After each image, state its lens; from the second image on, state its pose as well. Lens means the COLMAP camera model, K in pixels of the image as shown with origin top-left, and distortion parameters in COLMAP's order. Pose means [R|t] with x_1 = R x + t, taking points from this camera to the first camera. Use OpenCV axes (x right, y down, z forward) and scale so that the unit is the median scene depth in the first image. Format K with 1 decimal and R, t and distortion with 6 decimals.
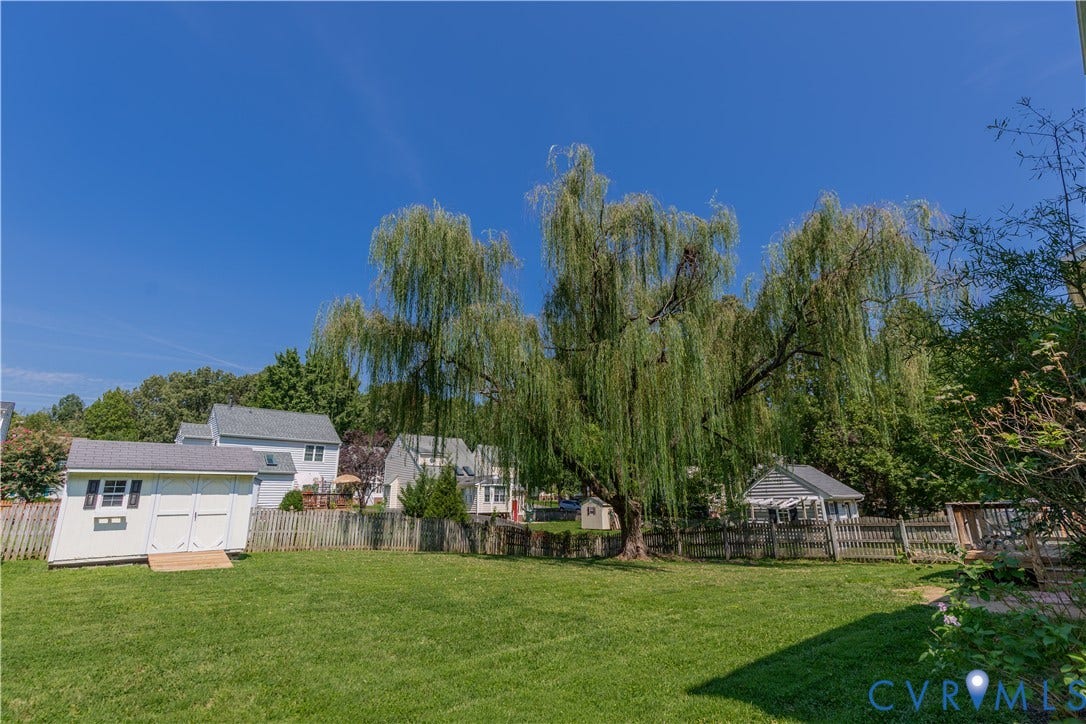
lens RADIAL K [[498.4, 0, 544.4], [0, 498.4, 355.3], [0, 0, 1]] dist [0.001846, 0.000447]
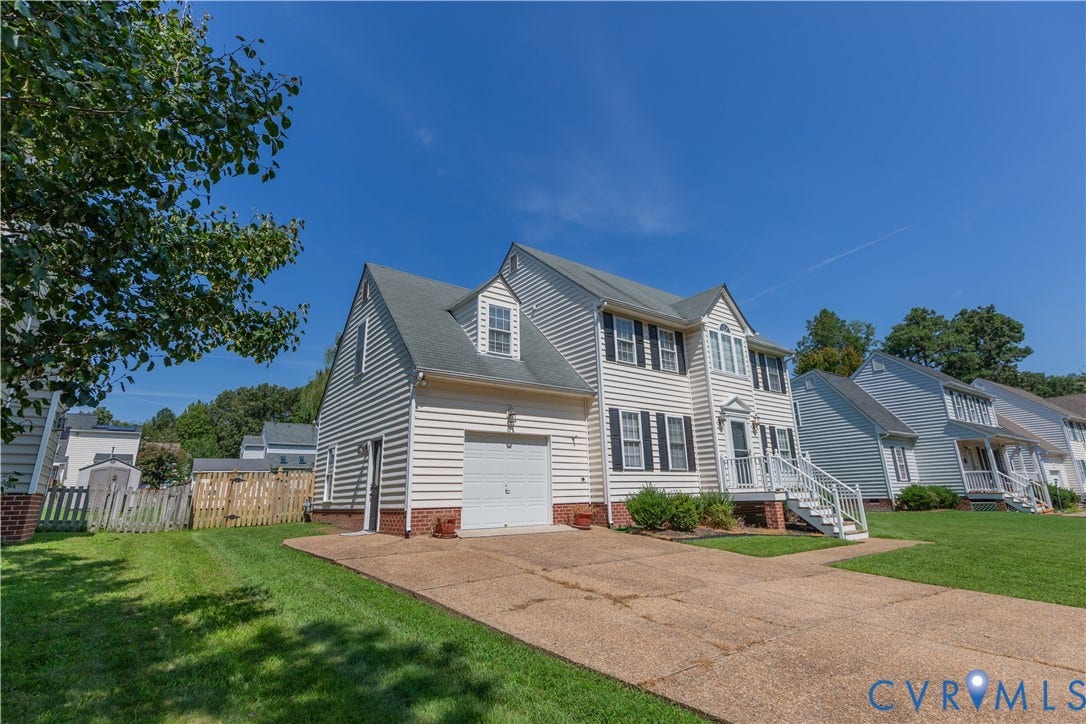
lens RADIAL K [[498.4, 0, 544.4], [0, 498.4, 355.3], [0, 0, 1]] dist [0.001846, 0.000447]
pose [[0.994842, -0.034330, -0.095452, 0.134370], [0.036031, 0.999220, 0.016155, -0.041134], [0.094823, -0.019511, 0.995303, -0.165518]]
